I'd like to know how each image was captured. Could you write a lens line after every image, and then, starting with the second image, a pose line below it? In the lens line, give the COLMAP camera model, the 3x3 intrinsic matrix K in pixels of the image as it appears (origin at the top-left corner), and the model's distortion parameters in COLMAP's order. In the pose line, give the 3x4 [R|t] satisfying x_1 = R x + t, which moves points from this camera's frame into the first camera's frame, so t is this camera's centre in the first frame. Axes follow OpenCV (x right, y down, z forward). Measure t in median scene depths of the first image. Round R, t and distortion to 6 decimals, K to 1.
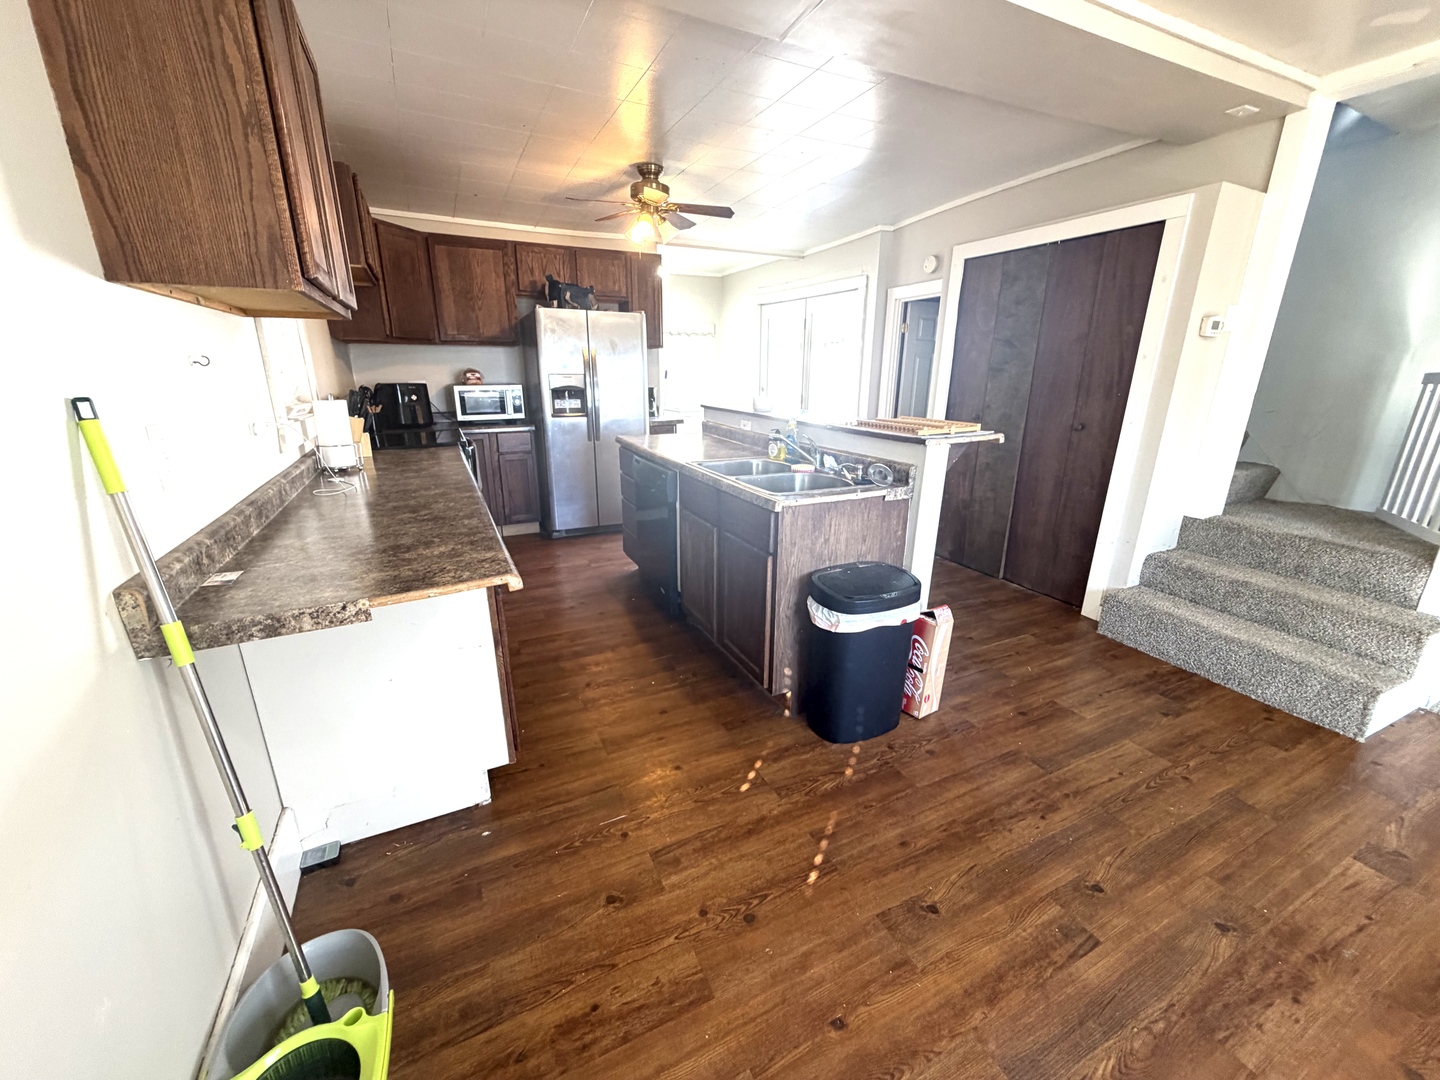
lens RADIAL K [[577.0, 0, 718.5], [0, 577.0, 544.5], [0, 0, 1]] dist [0.000551, 0.000143]
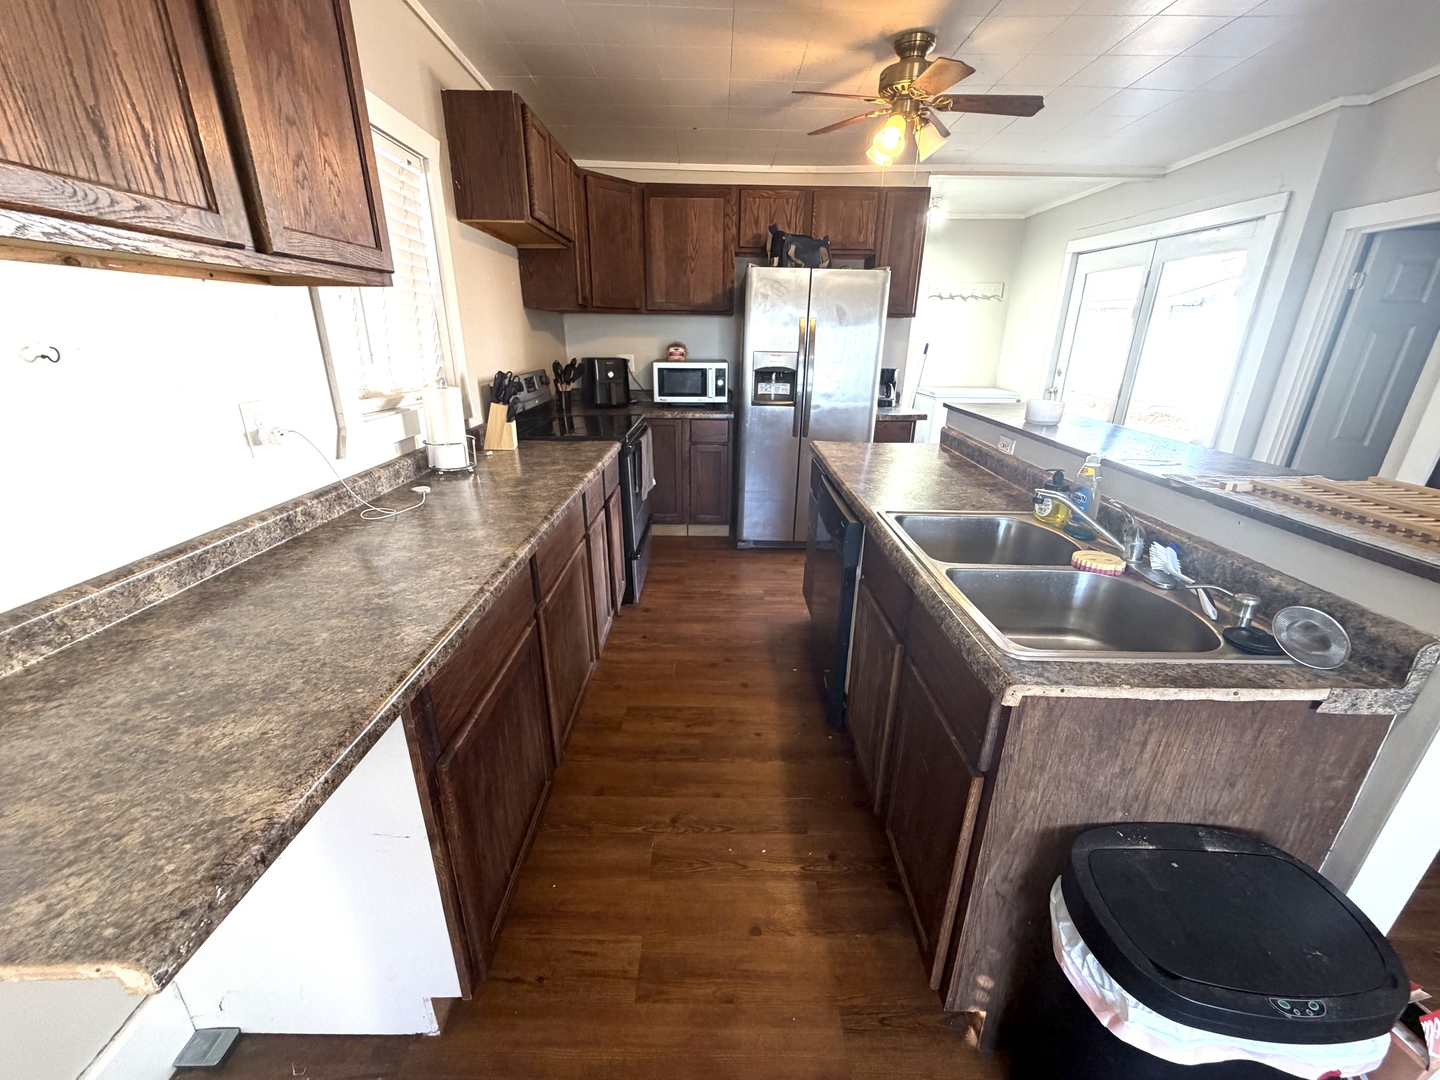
lens RADIAL K [[577.0, 0, 716.9], [0, 577.0, 541.7], [0, 0, 1]] dist [0.000551, 0.000143]
pose [[0.899202, 0.157495, -0.408205, 0.029392], [-0.137091, 0.987405, 0.078978, -0.088187], [0.415502, -0.015056, 0.909467, 0.239349]]
